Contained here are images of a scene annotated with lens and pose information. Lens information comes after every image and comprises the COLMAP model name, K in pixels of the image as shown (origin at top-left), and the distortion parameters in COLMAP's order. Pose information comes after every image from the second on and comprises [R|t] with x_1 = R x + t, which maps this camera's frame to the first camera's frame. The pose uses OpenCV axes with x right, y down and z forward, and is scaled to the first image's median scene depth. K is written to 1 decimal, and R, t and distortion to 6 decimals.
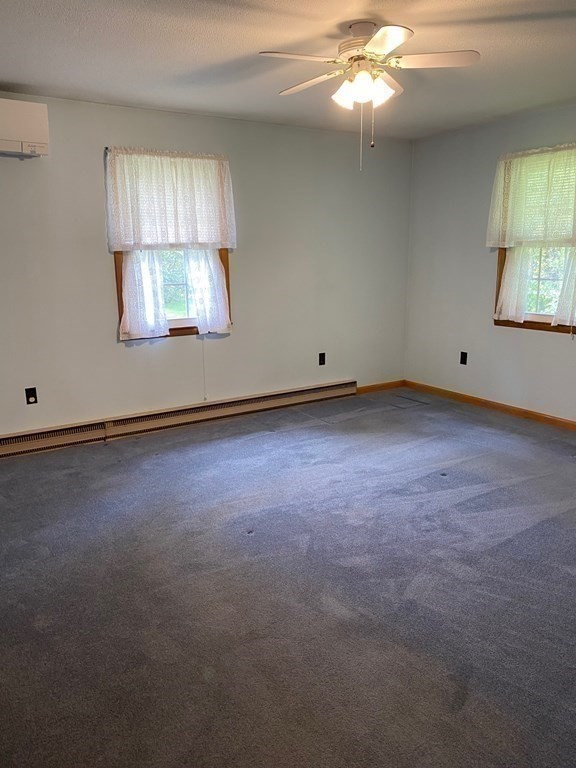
lens RADIAL K [[594.4, 0, 291.6], [0, 594.4, 380.3], [0, 0, 1]] dist [0.025607, -0.012157]
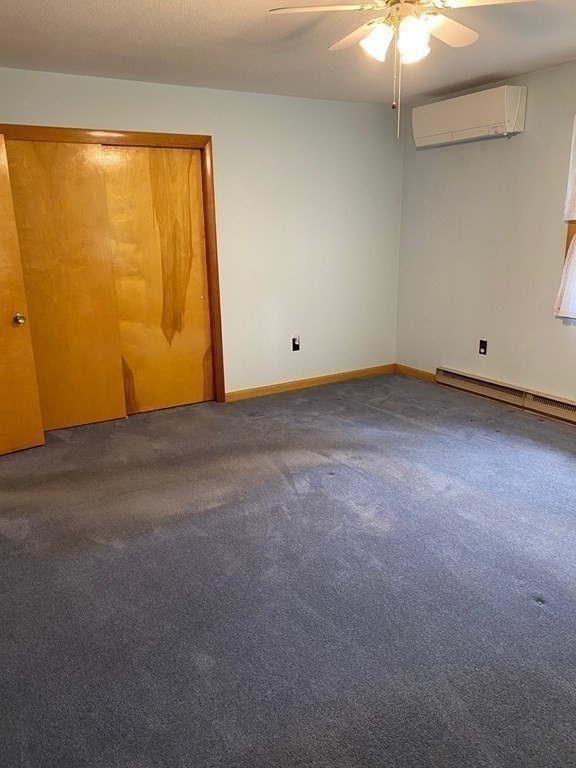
lens RADIAL K [[594.4, 0, 291.6], [0, 594.4, 380.3], [0, 0, 1]] dist [0.025607, -0.012157]
pose [[-0.017584, 0.271763, -0.962203, 0.700381], [-0.193862, 0.943163, 0.269928, -0.153374], [0.980871, 0.191281, 0.036100, 0.602295]]
